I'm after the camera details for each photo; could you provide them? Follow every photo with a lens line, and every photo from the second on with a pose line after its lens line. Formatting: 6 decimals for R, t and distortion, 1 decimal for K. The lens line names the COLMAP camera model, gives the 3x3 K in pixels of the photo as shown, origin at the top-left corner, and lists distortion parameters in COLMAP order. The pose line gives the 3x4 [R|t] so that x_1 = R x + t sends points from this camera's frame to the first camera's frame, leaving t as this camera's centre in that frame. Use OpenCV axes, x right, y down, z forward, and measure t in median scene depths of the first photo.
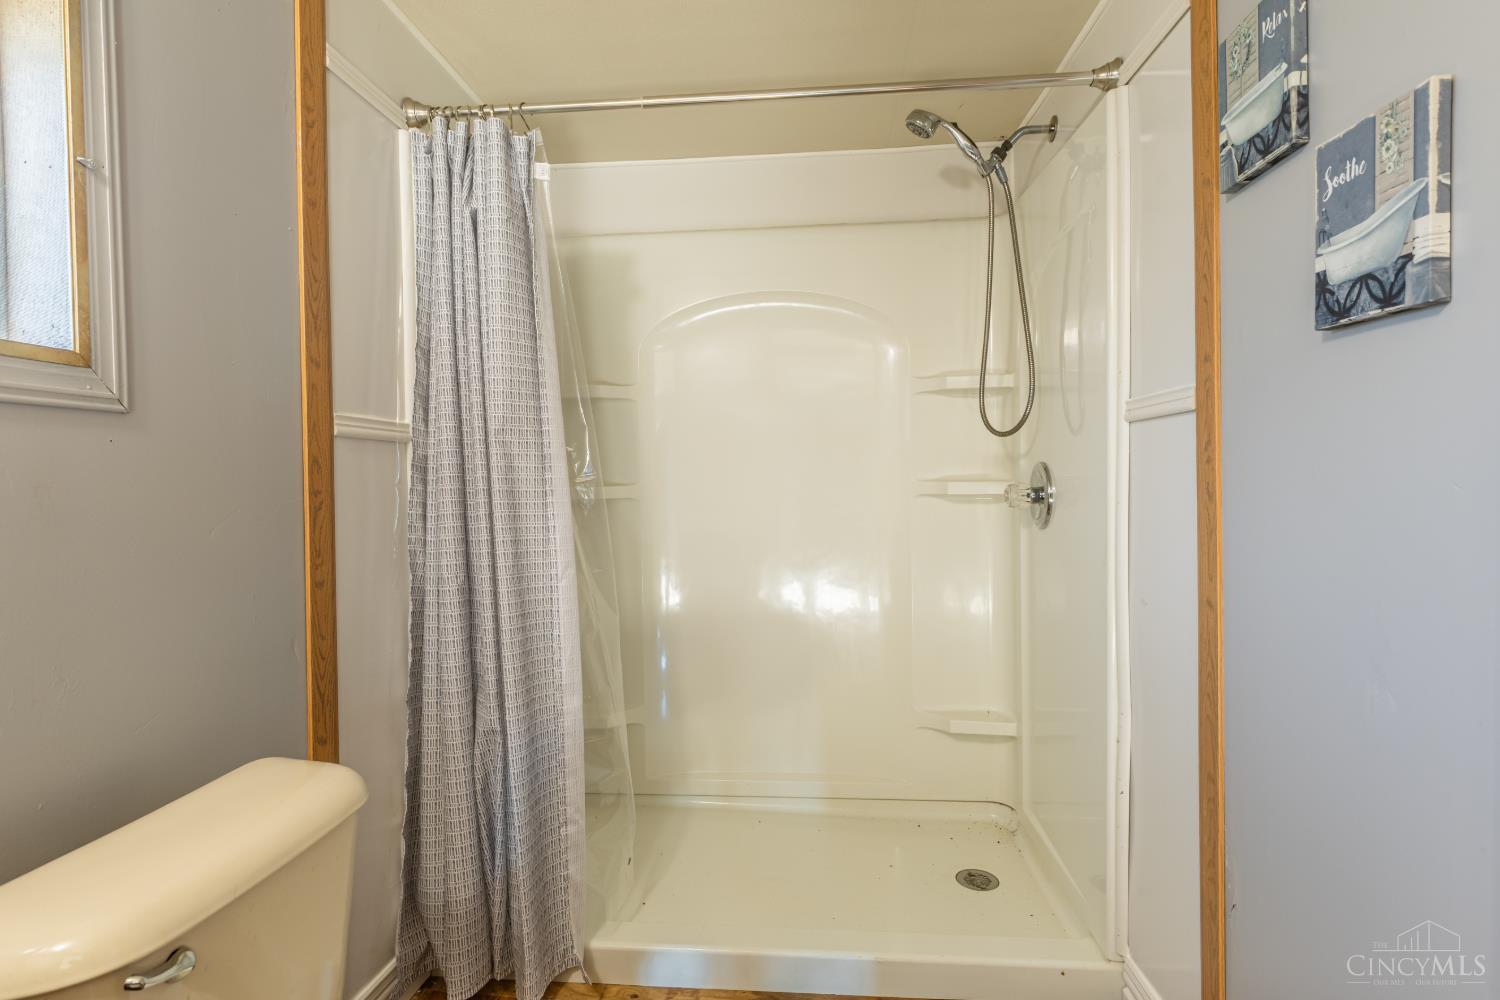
lens RADIAL K [[696.9, 0, 746.0], [0, 696.9, 502.5], [0, 0, 1]] dist [0.000264, -0.000756]
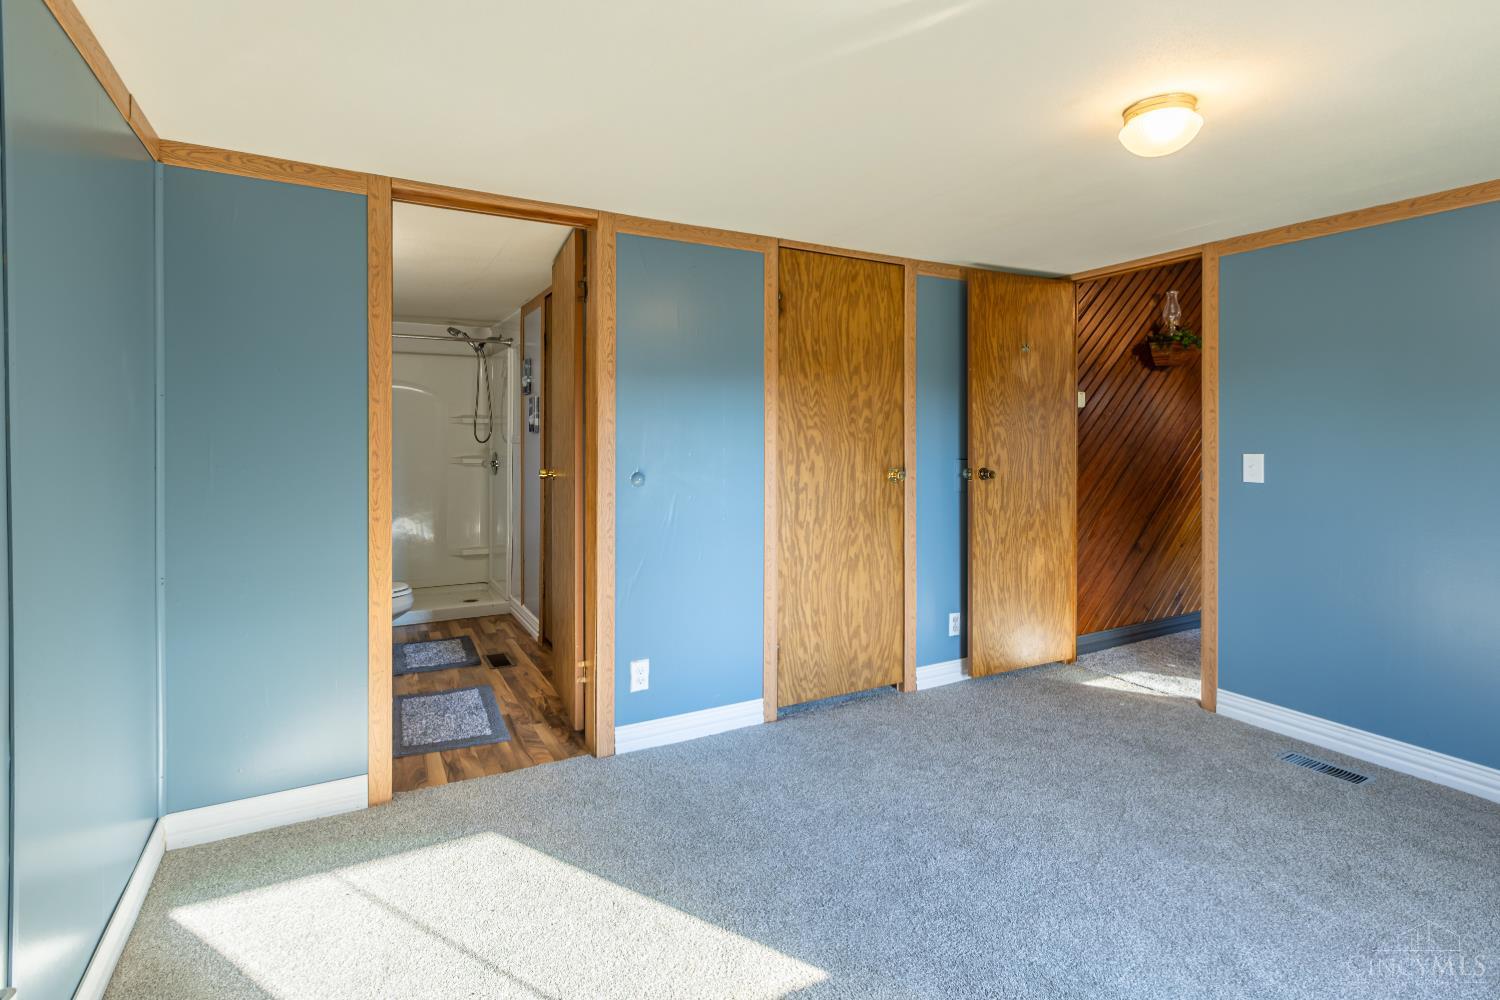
lens RADIAL K [[720.0, 0, 744.2], [0, 720.0, 446.8], [0, 0, 1]] dist [0.000392, 0.001060]
pose [[0.839781, 0.008774, 0.542854, -0.377061], [0.000584, 0.999854, -0.017064, -0.035181], [-0.542925, 0.014646, 0.839654, -2.415097]]
